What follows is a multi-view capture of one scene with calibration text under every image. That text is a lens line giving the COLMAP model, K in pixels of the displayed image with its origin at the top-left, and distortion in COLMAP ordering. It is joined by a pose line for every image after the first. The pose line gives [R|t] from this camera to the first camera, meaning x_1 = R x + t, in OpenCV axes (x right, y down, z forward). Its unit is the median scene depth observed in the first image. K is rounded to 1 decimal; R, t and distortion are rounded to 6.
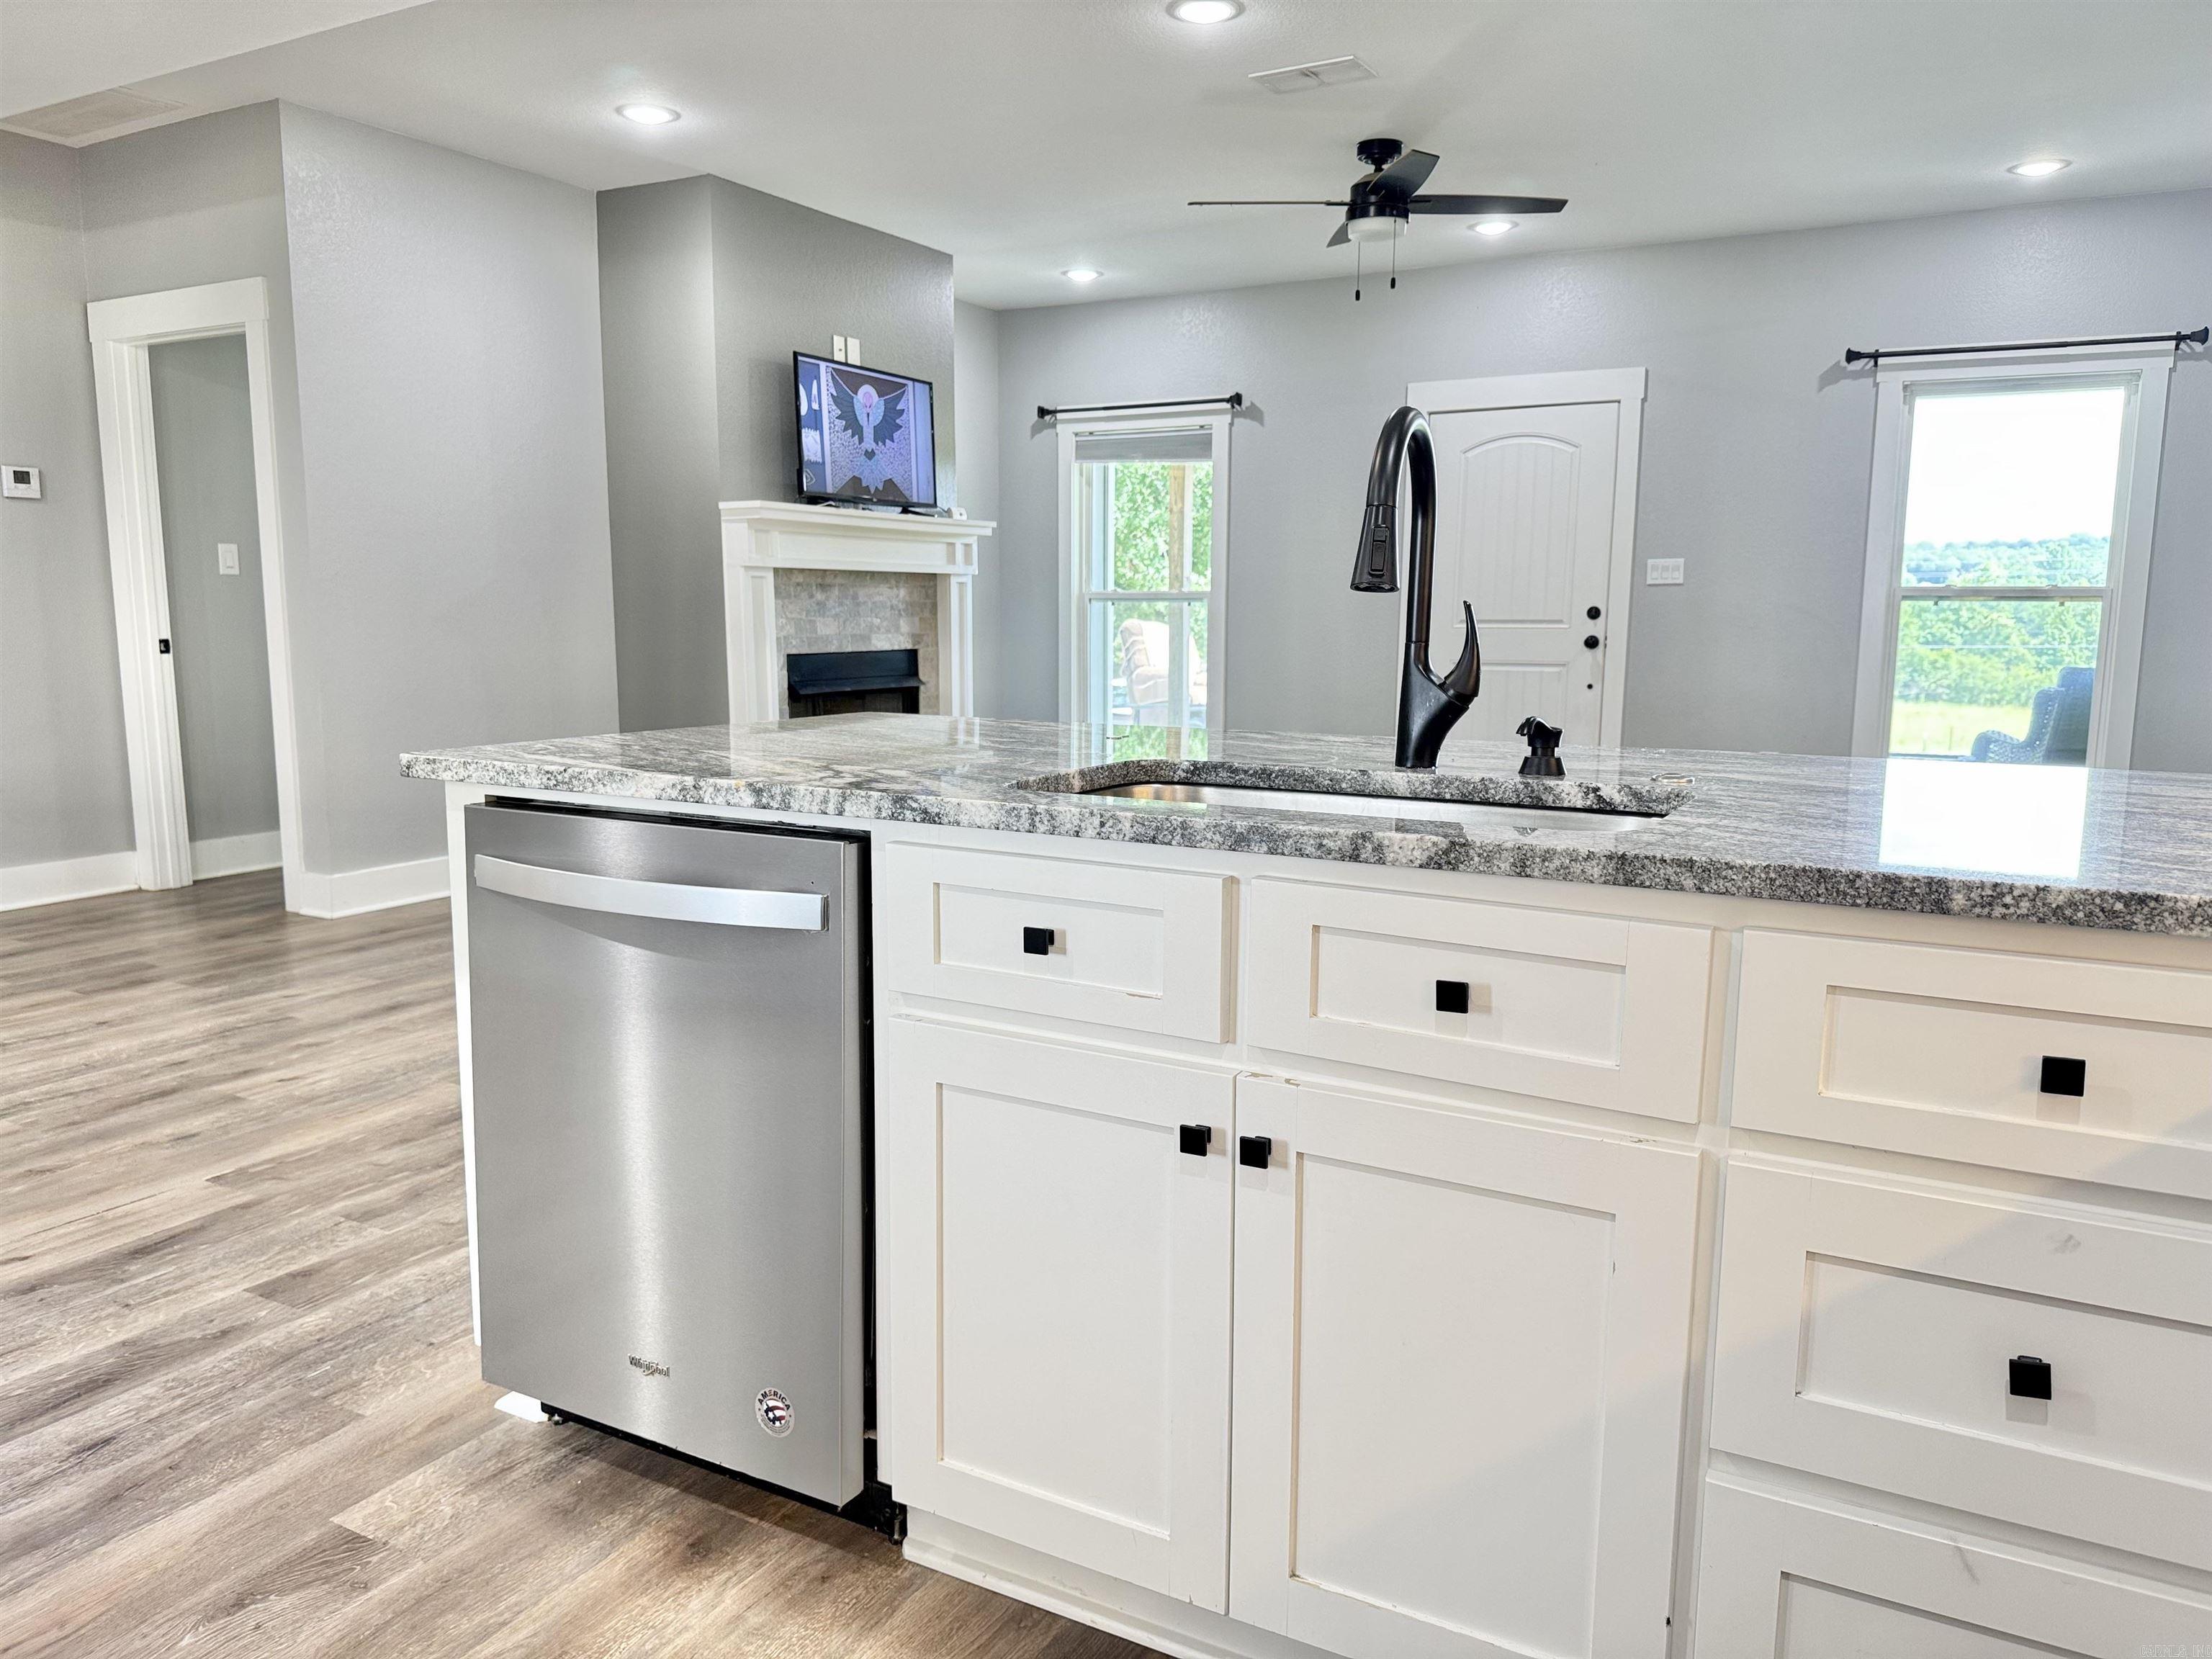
lens RADIAL K [[1560.3, 0, 1106.0], [0, 1560.3, 829.5], [0, 0, 1]] dist [0.074759, -0.095093]
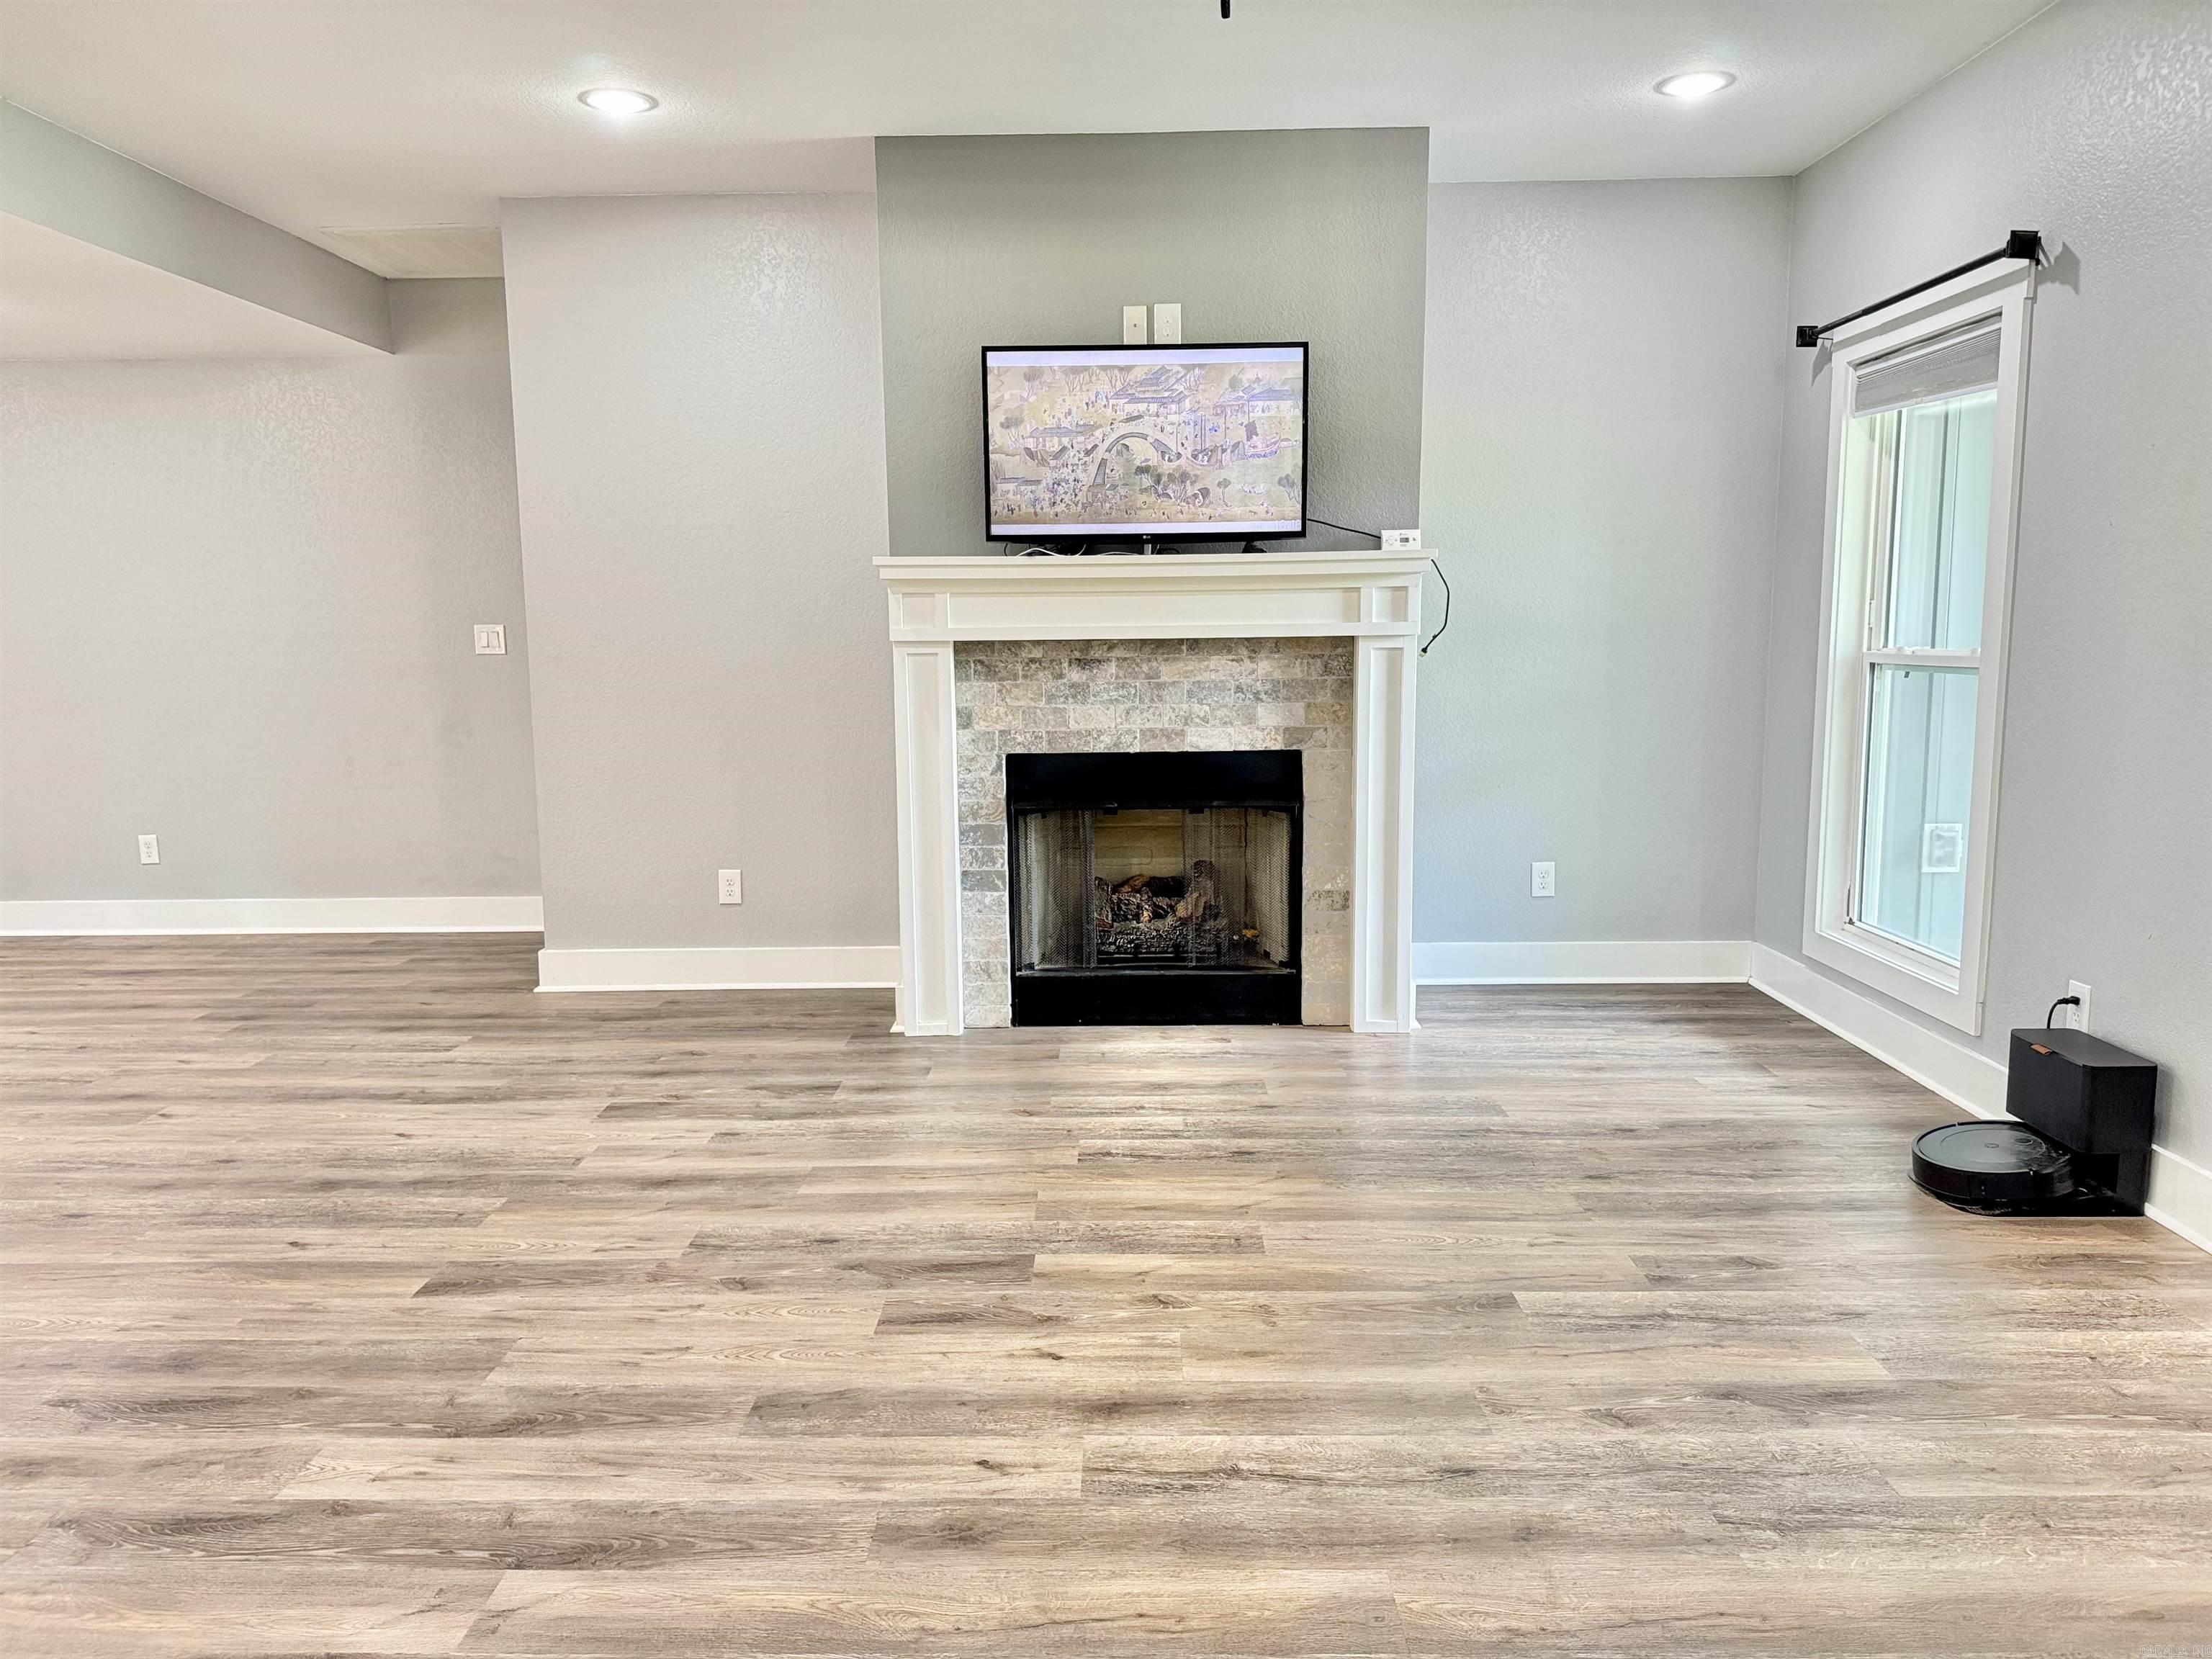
lens RADIAL K [[1534.2, 0, 1106.0], [0, 1534.2, 829.5], [0, 0, 1]] dist [0.054791, -0.067252]
pose [[0.464365, 0.107110, -0.879143, 0.665388], [-0.111321, 0.991846, 0.062041, -0.179527], [0.878620, 0.069057, 0.472502, 0.985089]]
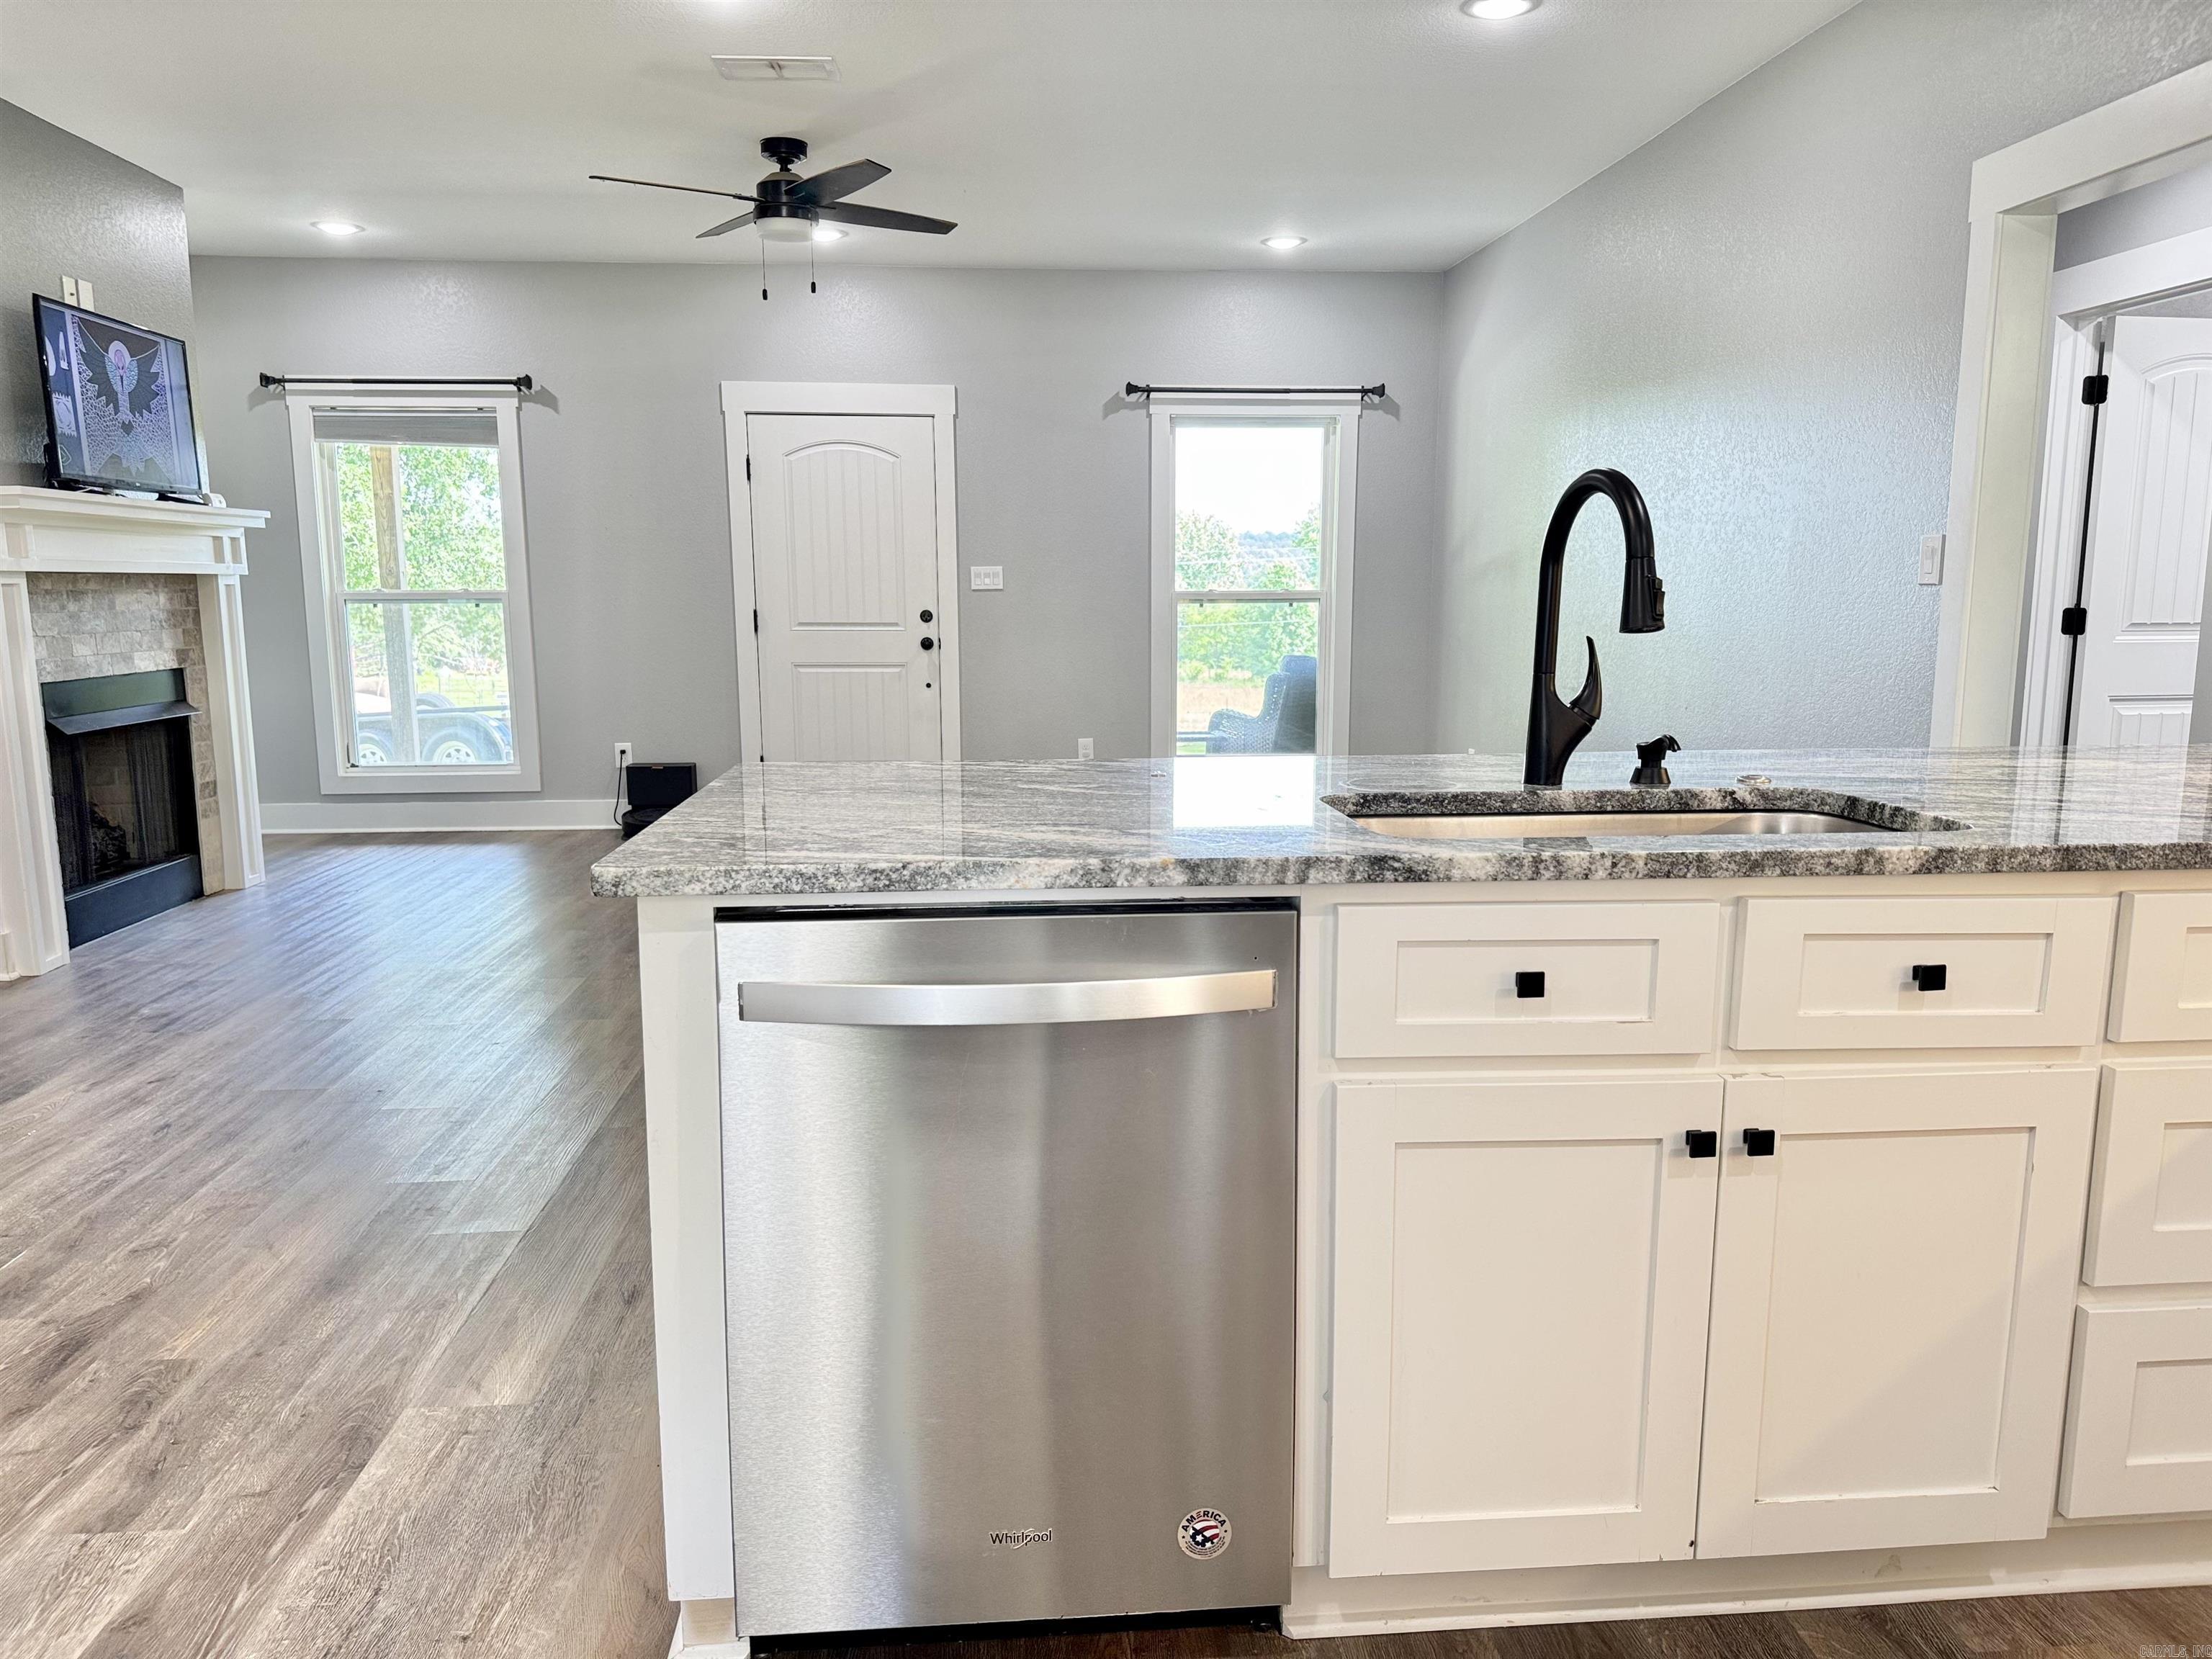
lens RADIAL K [[1550.5, 0, 1106.0], [0, 1550.5, 829.5], [0, 0, 1]] dist [0.078683, -0.110380]
pose [[0.831188, -0.091858, 0.548351, -0.281422], [0.087230, 0.995589, 0.034556, -0.030480], [-0.549106, 0.019110, 0.835534, 0.098981]]
